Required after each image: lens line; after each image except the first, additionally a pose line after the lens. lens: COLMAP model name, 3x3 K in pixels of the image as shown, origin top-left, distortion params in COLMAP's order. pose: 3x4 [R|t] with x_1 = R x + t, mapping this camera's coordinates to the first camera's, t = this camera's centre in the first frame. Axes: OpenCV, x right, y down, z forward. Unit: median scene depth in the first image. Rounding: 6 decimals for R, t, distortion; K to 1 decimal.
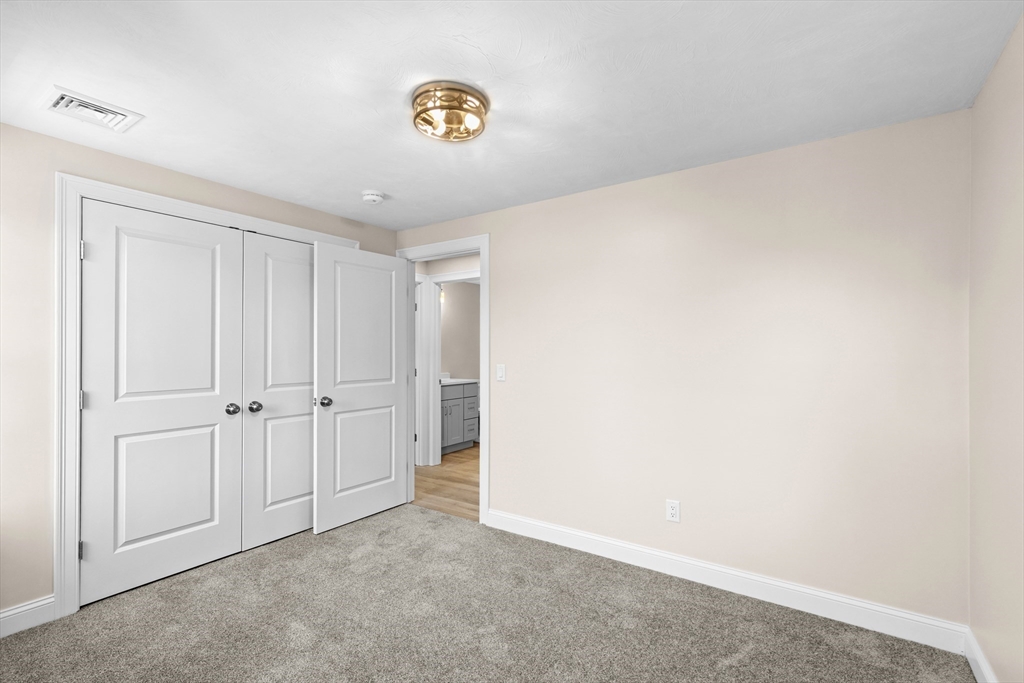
lens RADIAL K [[464.9, 0, 521.7], [0, 464.9, 349.4], [0, 0, 1]] dist [0.011567, -0.000890]
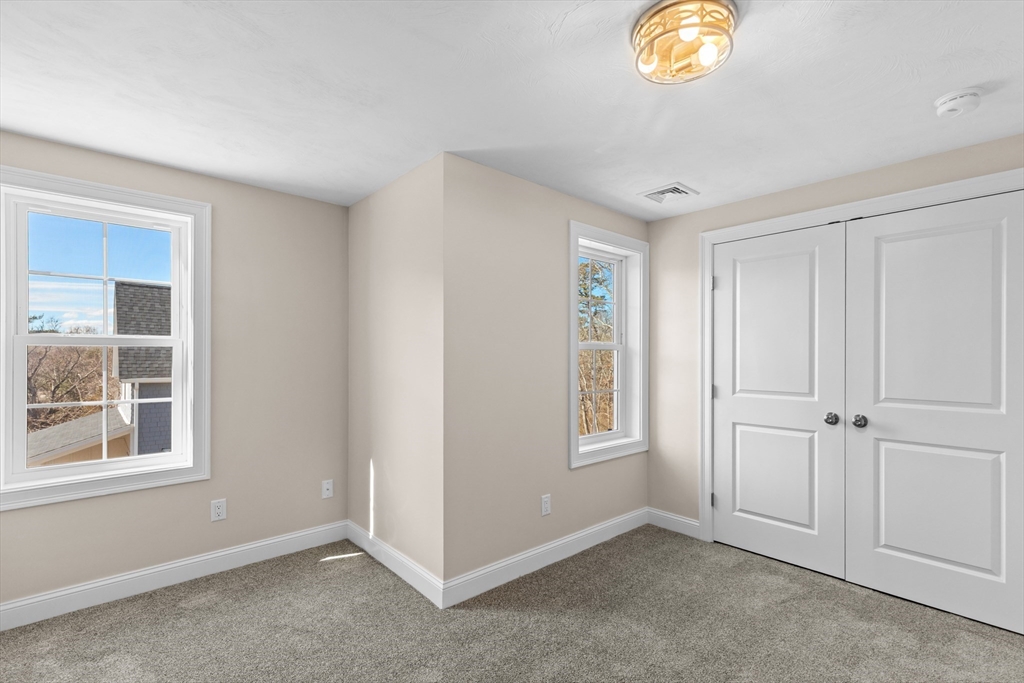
lens RADIAL K [[461.7, 0, 526.7], [0, 461.7, 352.7], [0, 0, 1]] dist [0.007411, -0.001225]
pose [[-0.223897, -0.011547, -0.974544, 0.425875], [-0.001574, 0.999933, -0.011486, 0.008755], [0.974612, -0.001038, -0.223900, 0.632188]]
